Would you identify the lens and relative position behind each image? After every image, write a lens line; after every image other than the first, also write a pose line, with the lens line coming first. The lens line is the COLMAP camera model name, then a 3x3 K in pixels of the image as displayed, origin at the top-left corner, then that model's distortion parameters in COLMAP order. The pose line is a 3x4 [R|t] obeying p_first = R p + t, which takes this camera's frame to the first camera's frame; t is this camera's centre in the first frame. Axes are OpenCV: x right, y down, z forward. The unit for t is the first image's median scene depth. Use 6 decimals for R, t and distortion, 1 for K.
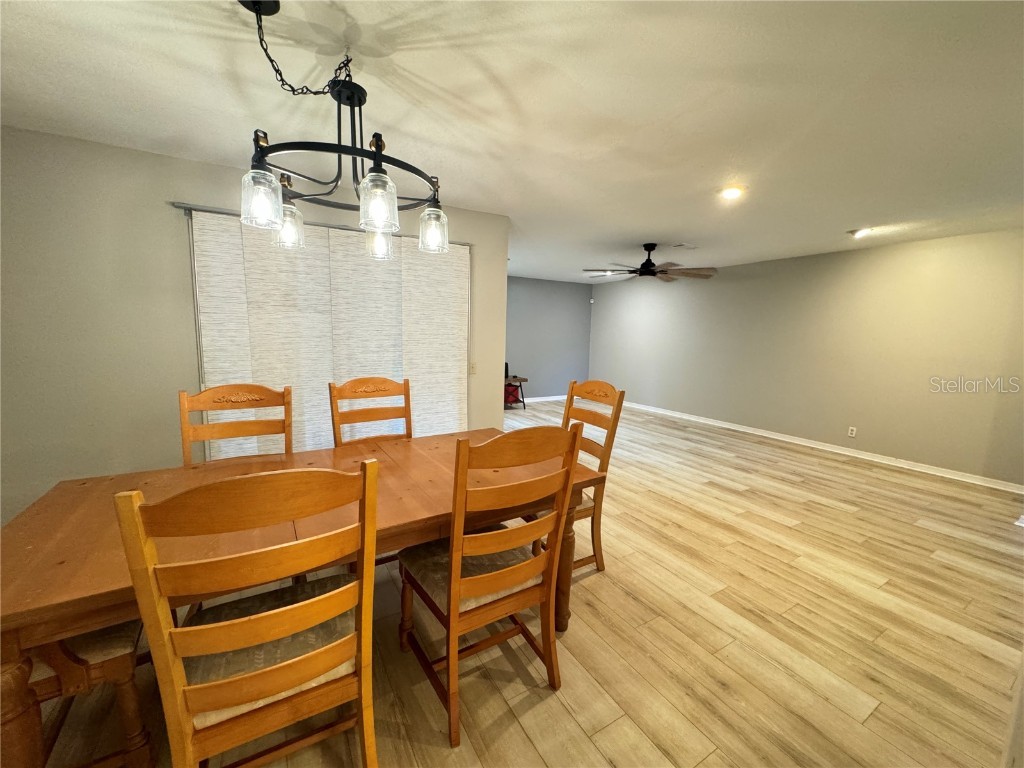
lens RADIAL K [[407.1, 0, 512.2], [0, 407.1, 383.6], [0, 0, 1]] dist [0.001716, 0.000663]
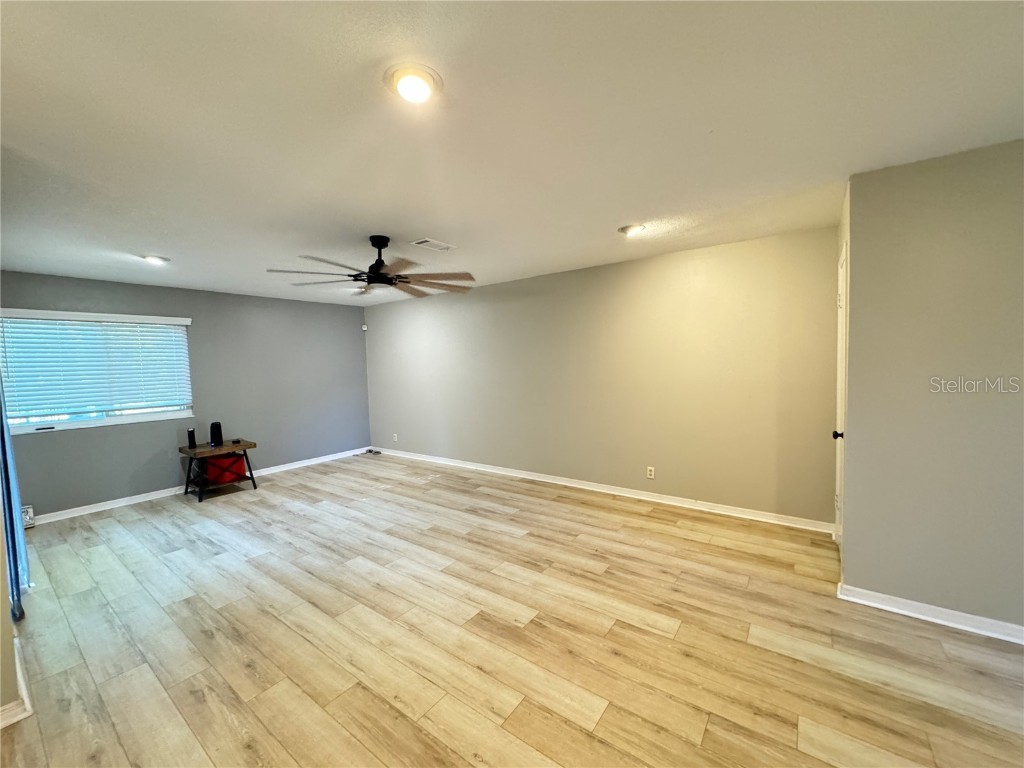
lens RADIAL K [[407.1, 0, 515.4], [0, 407.1, 382.9], [0, 0, 1]] dist [0.001716, 0.000663]
pose [[0.916086, -0.068272, 0.395127, 0.279720], [0.097540, 0.993742, -0.054439, -0.051272], [-0.388938, 0.088411, 0.917012, 0.347313]]
